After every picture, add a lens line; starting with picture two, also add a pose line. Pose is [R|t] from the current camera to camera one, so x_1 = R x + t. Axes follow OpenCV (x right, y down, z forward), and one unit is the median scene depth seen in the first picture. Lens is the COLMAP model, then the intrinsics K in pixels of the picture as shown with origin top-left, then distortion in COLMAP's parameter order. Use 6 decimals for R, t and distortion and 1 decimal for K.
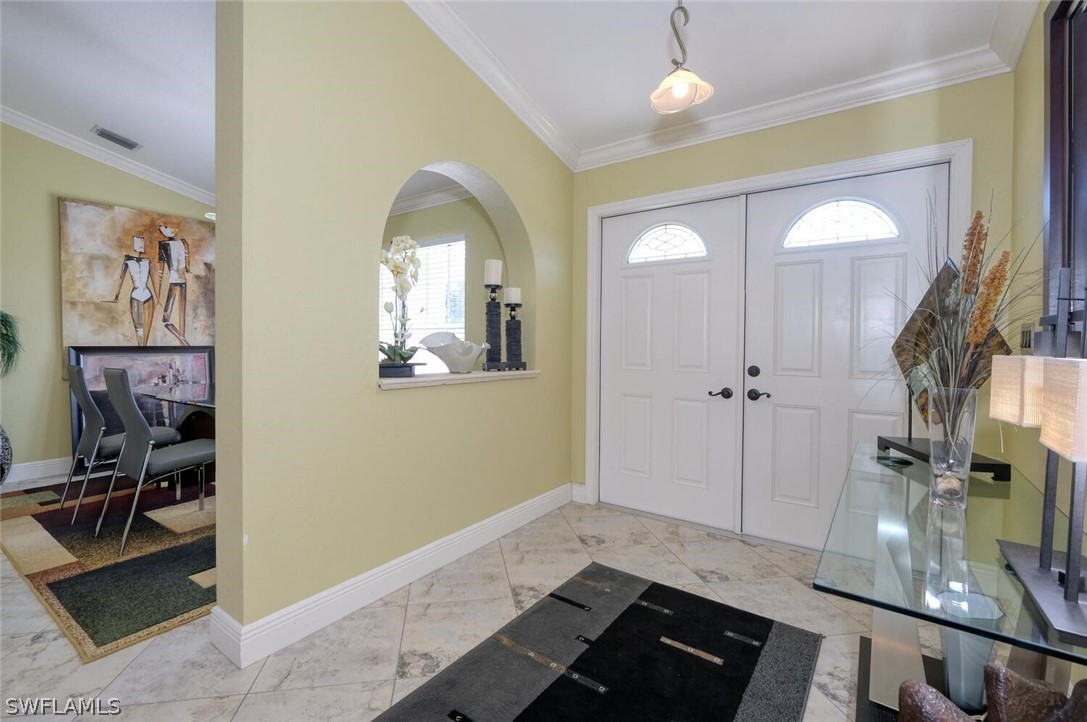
lens RADIAL K [[481.3, 0, 527.5], [0, 481.3, 356.7], [0, 0, 1]] dist [0.013042, 0.000079]
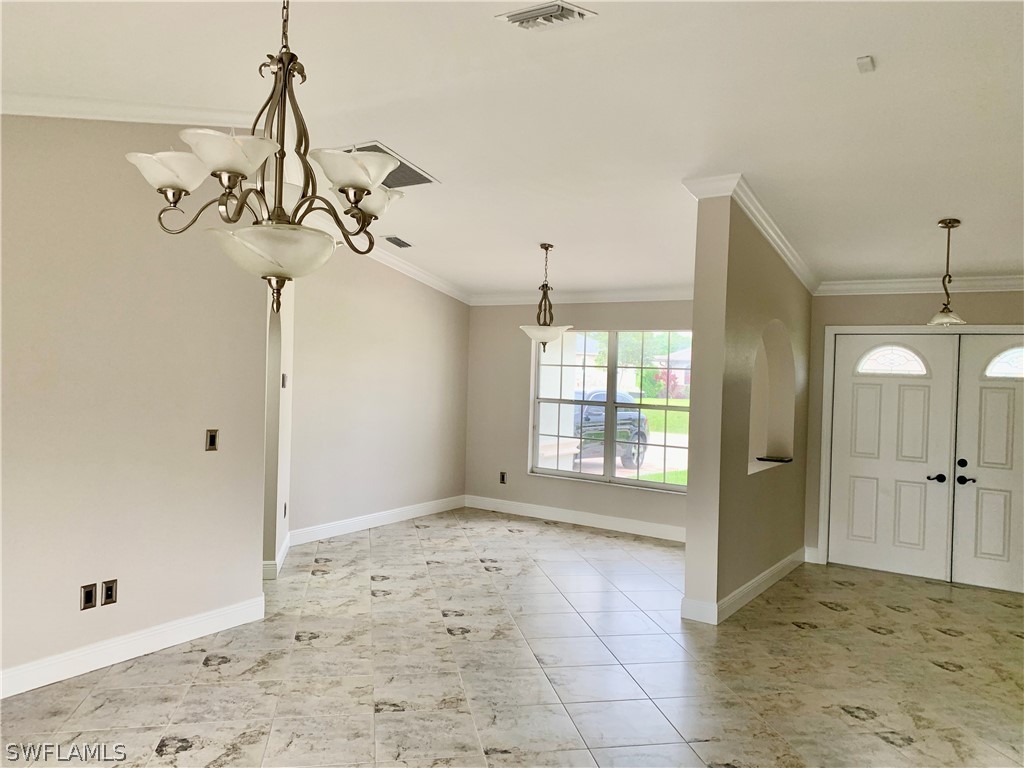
lens RADIAL K [[777.2, 0, 513.2], [0, 777.2, 373.2], [0, 0, 1]] dist [0.049353, -0.072883]
pose [[0.999422, 0.024013, 0.024059, -0.986715], [-0.023353, 0.999354, -0.027320, -0.152379], [-0.024700, 0.026742, 0.999337, -1.365052]]
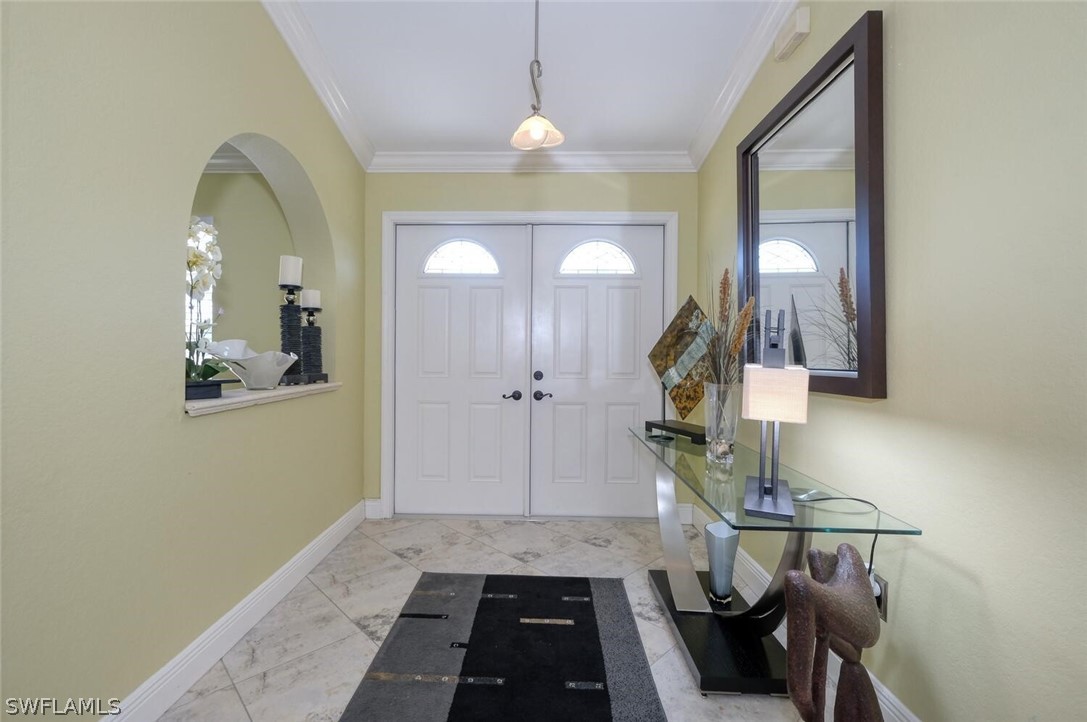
lens RADIAL K [[481.3, 0, 524.3], [0, 481.3, 359.5], [0, 0, 1]] dist [0.013042, 0.000079]
pose [[0.828704, -0.012737, 0.559542, -0.246182], [0.015077, 0.999886, 0.000431, -0.011868], [-0.559484, 0.008079, 0.828802, 0.054088]]
